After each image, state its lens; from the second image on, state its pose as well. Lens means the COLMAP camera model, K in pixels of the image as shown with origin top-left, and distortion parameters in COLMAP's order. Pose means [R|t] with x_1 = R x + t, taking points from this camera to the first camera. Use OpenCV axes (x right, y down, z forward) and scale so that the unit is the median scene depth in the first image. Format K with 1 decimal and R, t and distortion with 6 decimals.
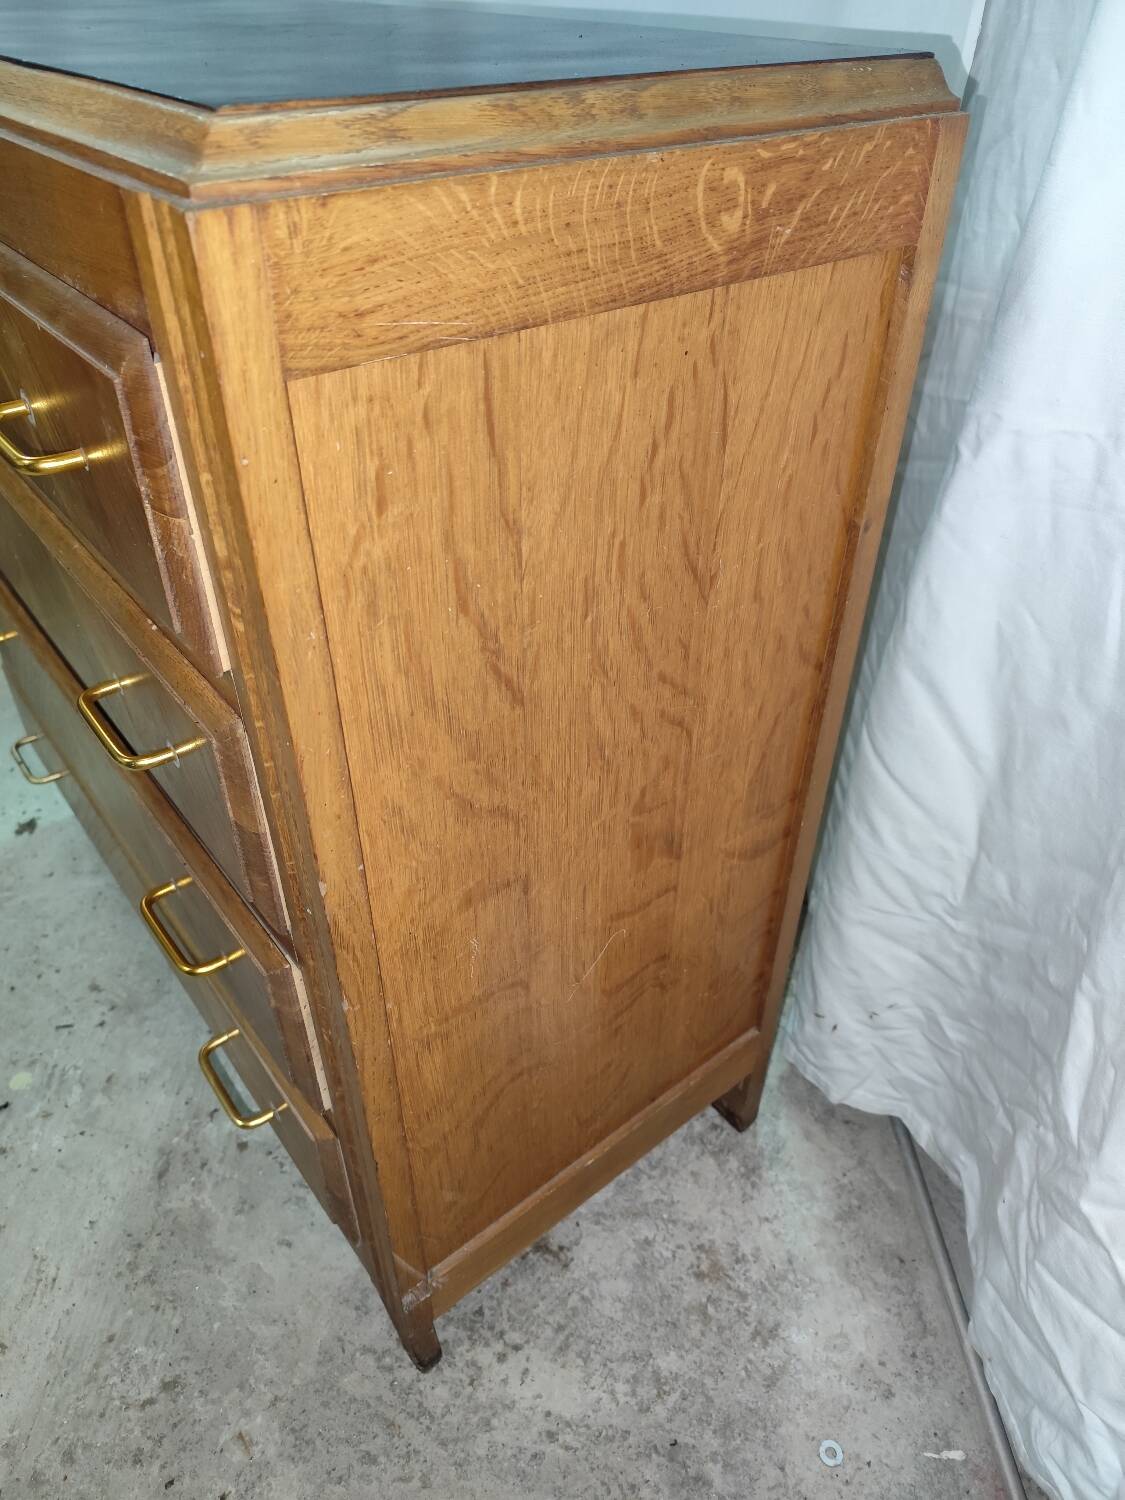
lens RADIAL K [[1046.7, 0, 555.8], [0, 1046.7, 744.3], [0, 0, 1]] dist [0.028649, -0.032998]
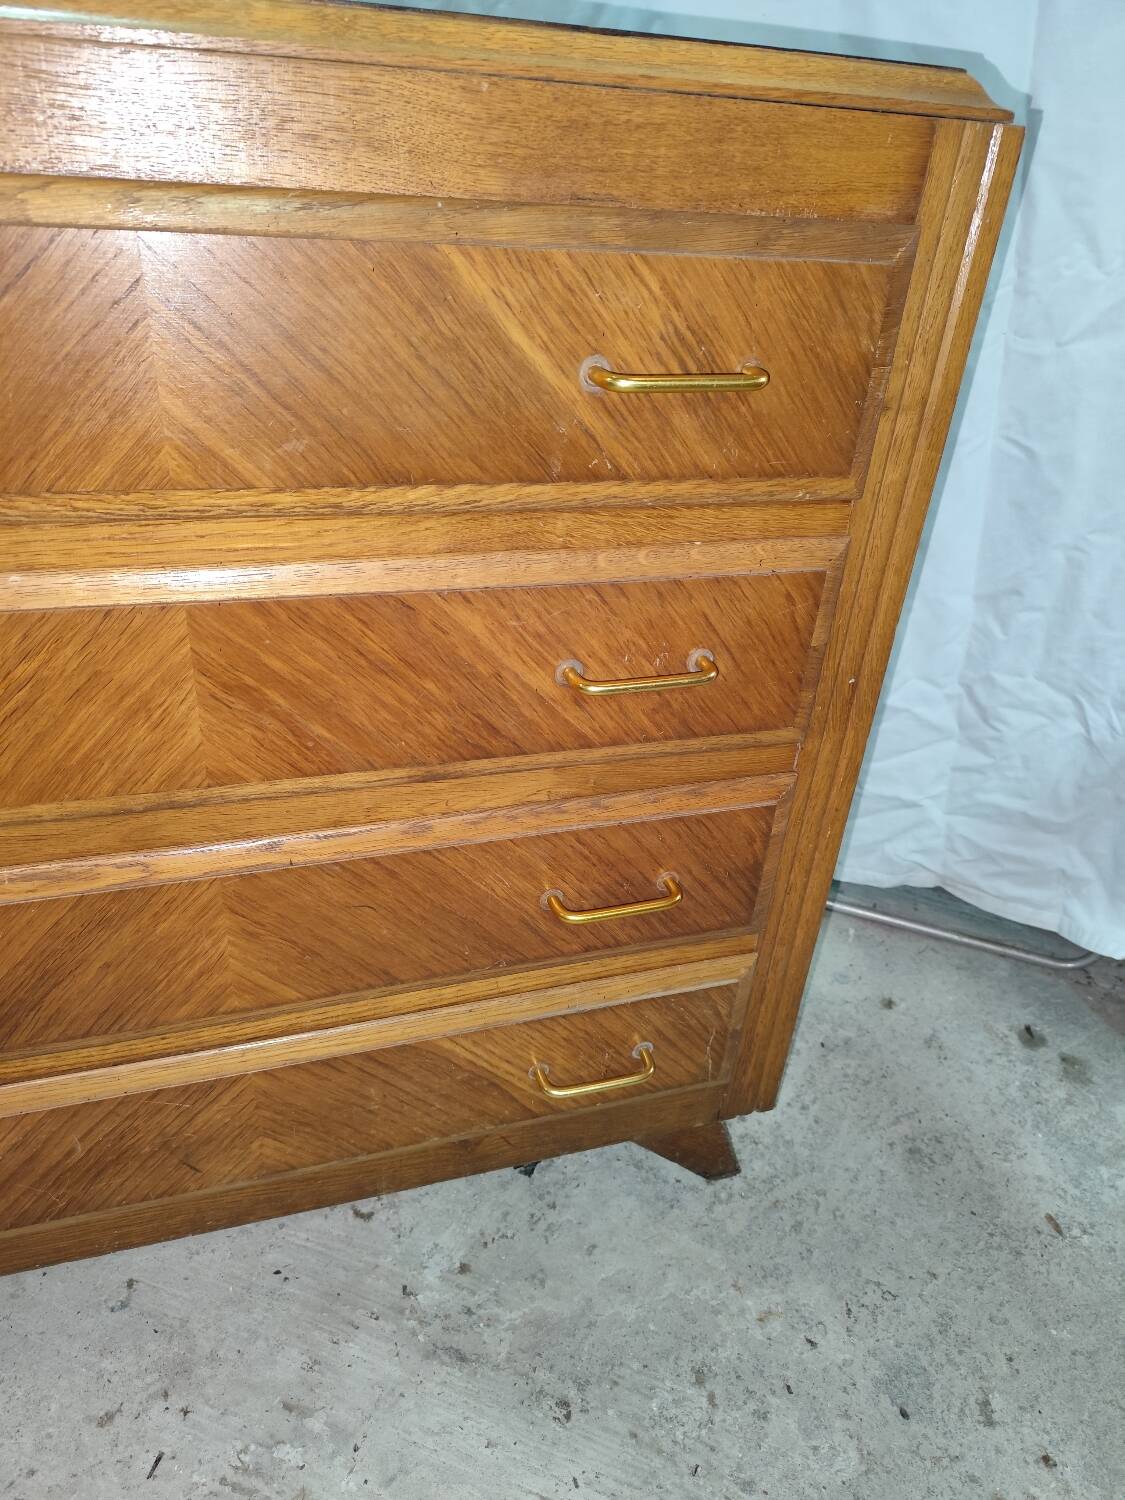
lens RADIAL K [[1046.7, 0, 570.4], [0, 1046.7, 754.5], [0, 0, 1]] dist [0.028649, -0.032998]
pose [[0.349664, -0.478075, 0.805717, -0.851814], [0.515442, 0.816315, 0.260672, -0.171397], [-0.782339, 0.324152, 0.531855, 0.352147]]
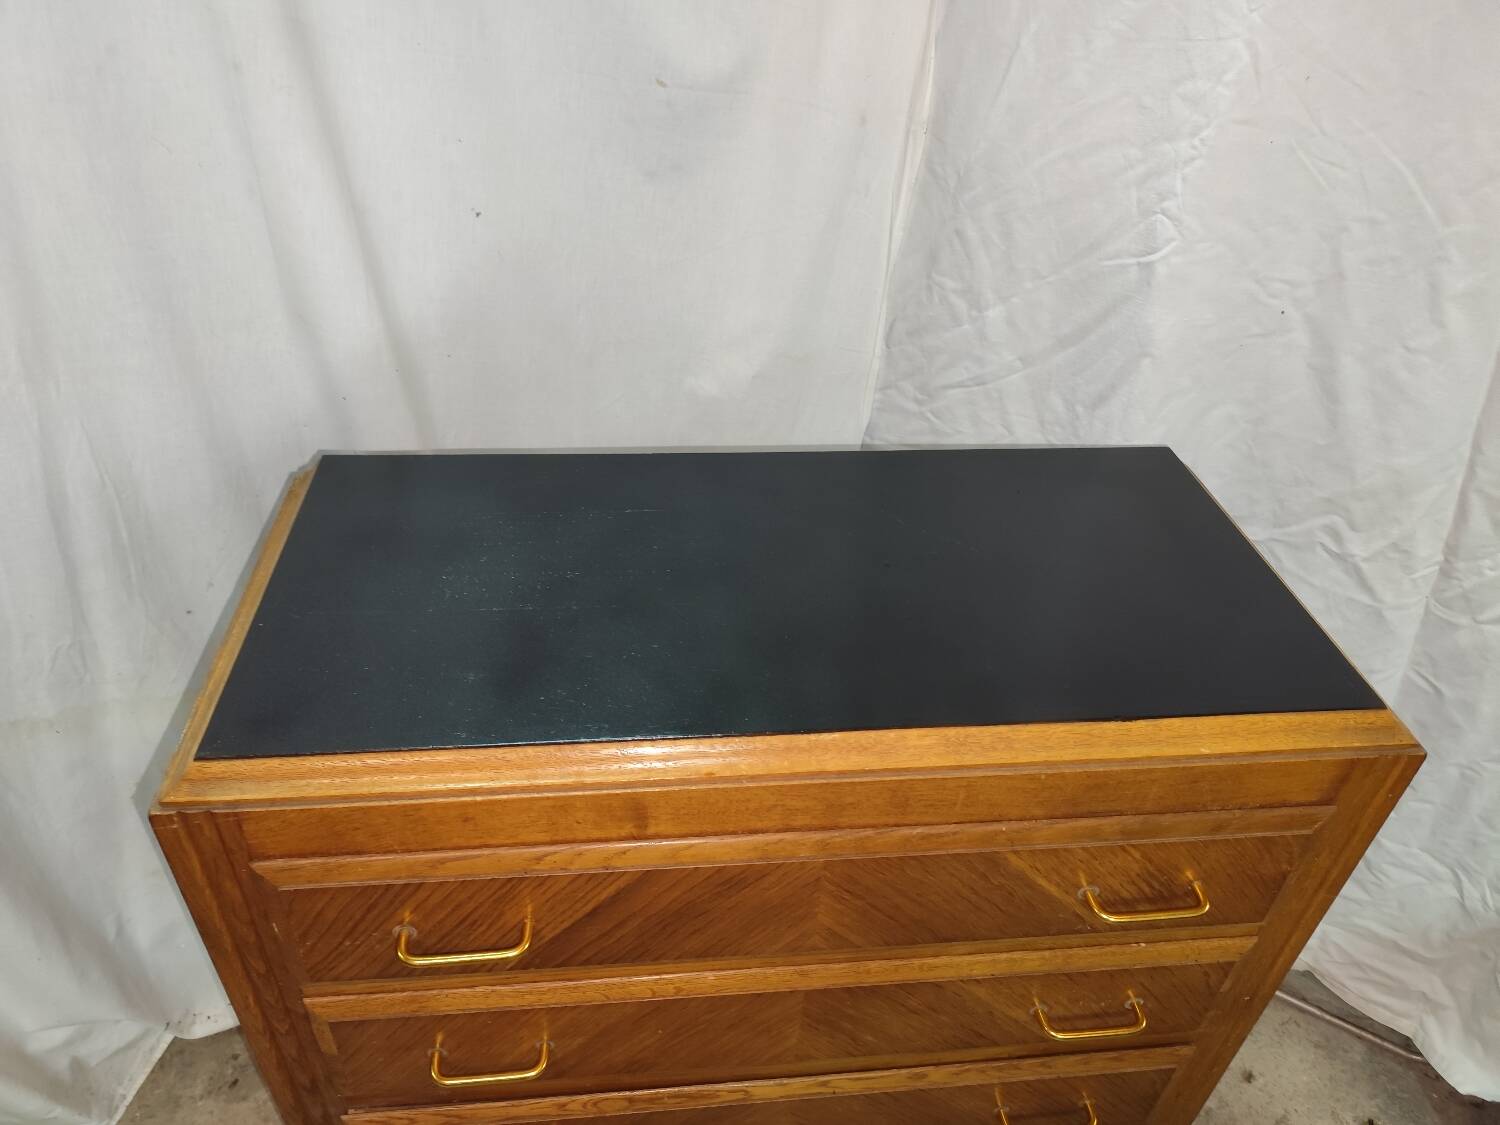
lens RADIAL K [[1046.7, 0, 749.5], [0, 1046.7, 549.4], [0, 0, 1]] dist [0.028649, -0.032998]
pose [[0.530031, -0.493596, 0.689514, -0.890383], [0.480526, 0.844802, 0.235380, -0.764093], [-0.698686, 0.206571, 0.684957, 0.122146]]
